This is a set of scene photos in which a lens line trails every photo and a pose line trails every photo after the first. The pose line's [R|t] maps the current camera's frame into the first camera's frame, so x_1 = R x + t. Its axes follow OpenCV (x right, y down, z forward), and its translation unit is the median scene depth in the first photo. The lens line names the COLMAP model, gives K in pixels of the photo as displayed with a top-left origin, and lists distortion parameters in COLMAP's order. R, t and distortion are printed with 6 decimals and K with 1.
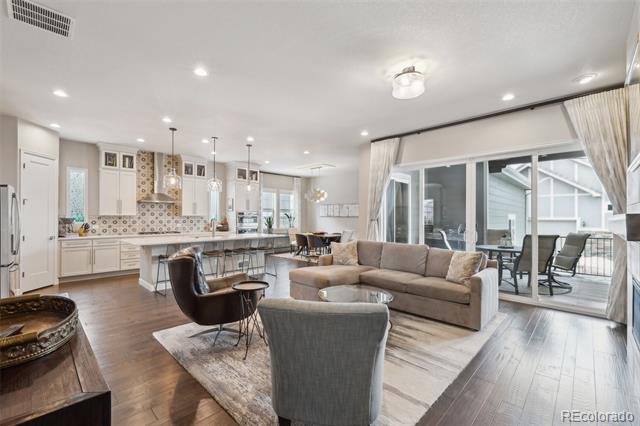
lens RADIAL K [[277.8, 0, 318.2], [0, 277.8, 215.7], [0, 0, 1]] dist [0.000171, 0.000542]
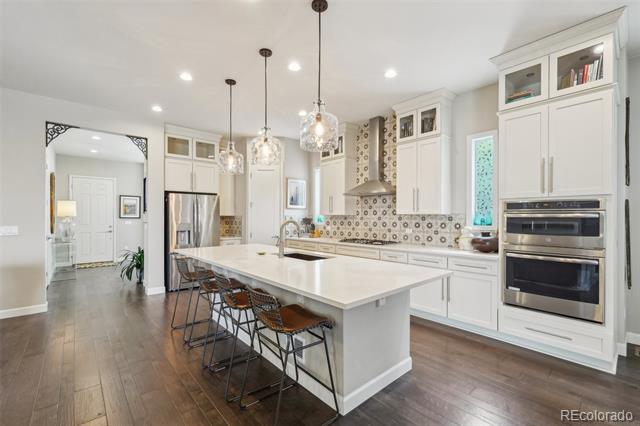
lens RADIAL K [[278.2, 0, 322.0], [0, 278.2, 217.0], [0, 0, 1]] dist [-0.000708, 0.000474]
pose [[-0.065762, -0.003110, -0.997830, 0.080341], [0.007114, 0.999968, -0.003586, 0.006447], [0.997810, -0.007335, -0.065738, 0.925008]]
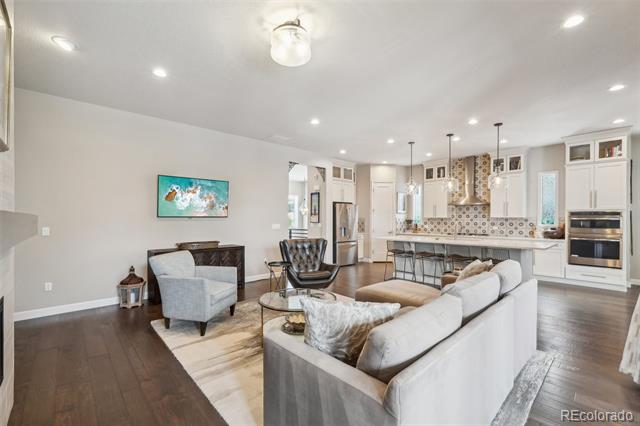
lens RADIAL K [[278.2, 0, 316.7], [0, 278.2, 218.9], [0, 0, 1]] dist [-0.001573, 0.000158]
pose [[-0.058298, -0.001273, -0.998298, 0.485680], [0.004203, 0.999990, -0.001520, 0.003824], [0.998290, -0.004284, -0.058292, 0.497728]]
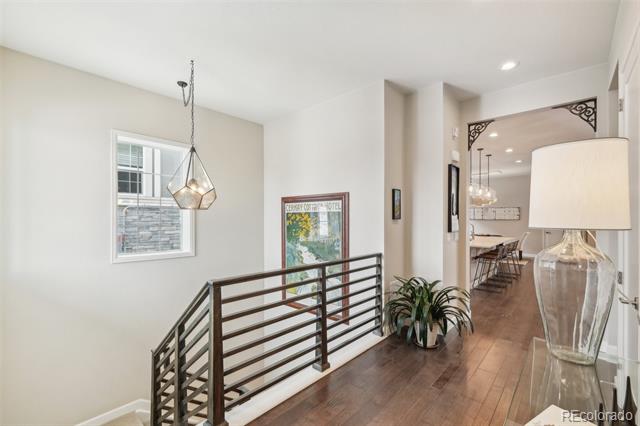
lens RADIAL K [[278.2, 0, 322.0], [0, 278.2, 217.0], [0, 0, 1]] dist [-0.000708, 0.000474]
pose [[0.999428, 0.001437, 0.033776, -0.826358], [-0.001439, 0.999999, 0.000042, -0.008654], [-0.033776, -0.000091, 0.999429, -0.042262]]
